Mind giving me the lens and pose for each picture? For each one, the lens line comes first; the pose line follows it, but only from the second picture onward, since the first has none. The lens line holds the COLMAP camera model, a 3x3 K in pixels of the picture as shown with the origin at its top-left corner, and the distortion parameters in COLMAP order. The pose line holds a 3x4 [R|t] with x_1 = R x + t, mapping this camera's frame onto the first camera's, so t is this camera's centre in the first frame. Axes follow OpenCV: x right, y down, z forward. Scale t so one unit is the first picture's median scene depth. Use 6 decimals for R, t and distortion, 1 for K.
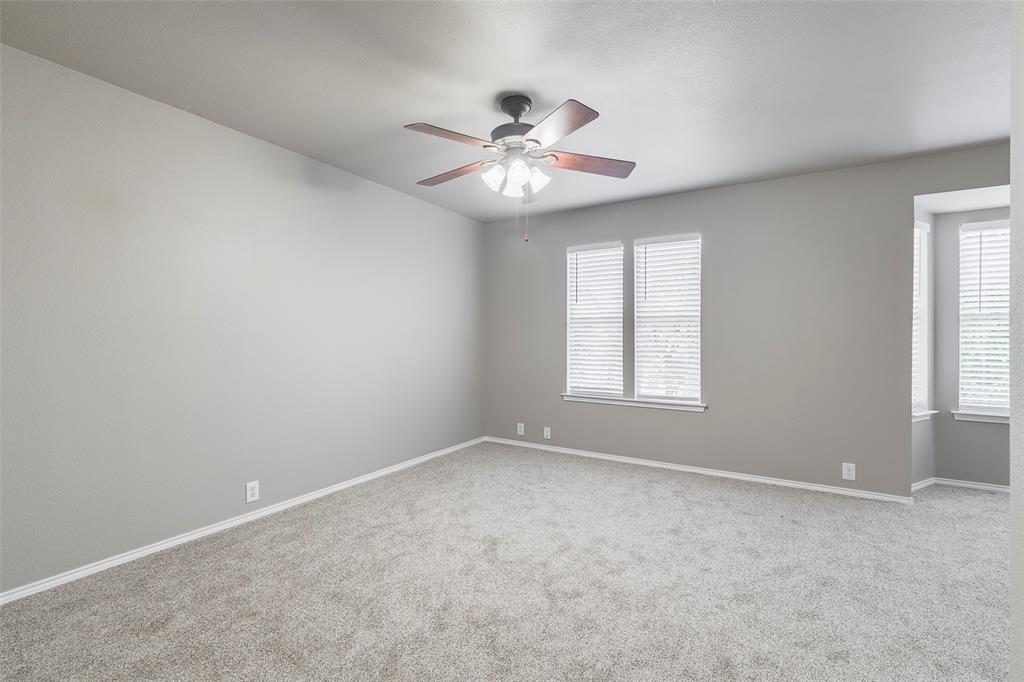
lens RADIAL K [[456.8, 0, 517.1], [0, 456.8, 339.3], [0, 0, 1]] dist [-0.001405, -0.001020]
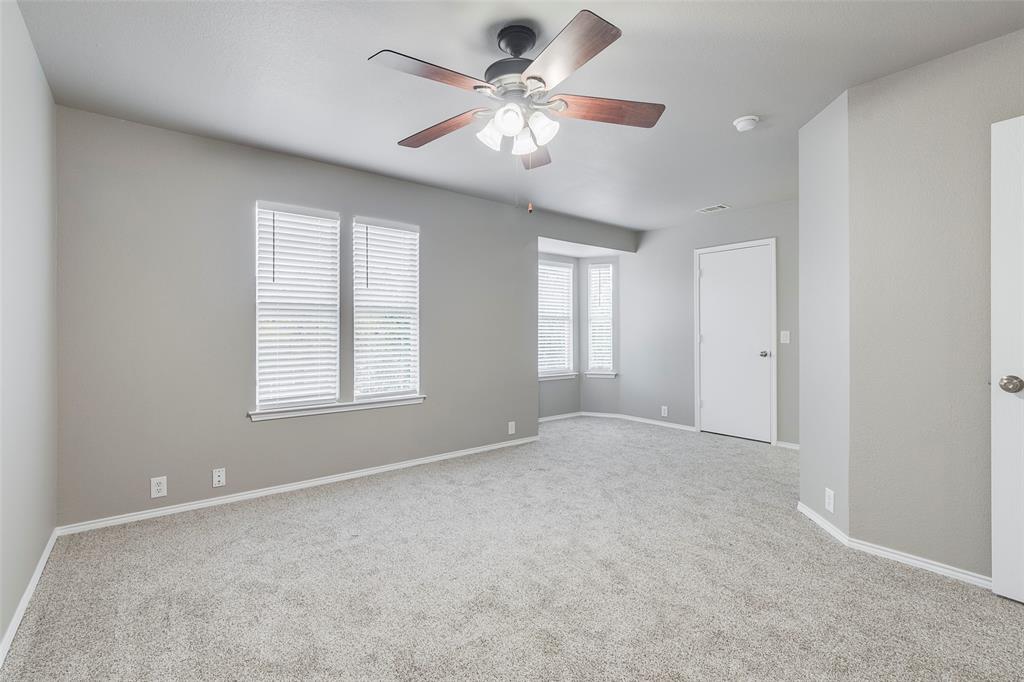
lens RADIAL K [[456.8, 0, 513.6], [0, 456.8, 336.0], [0, 0, 1]] dist [-0.001405, -0.001020]
pose [[0.336888, -0.012189, 0.941466, -0.526243], [0.007471, 0.999919, 0.010272, 0.001063], [-0.941515, 0.003574, 0.336952, 0.507490]]
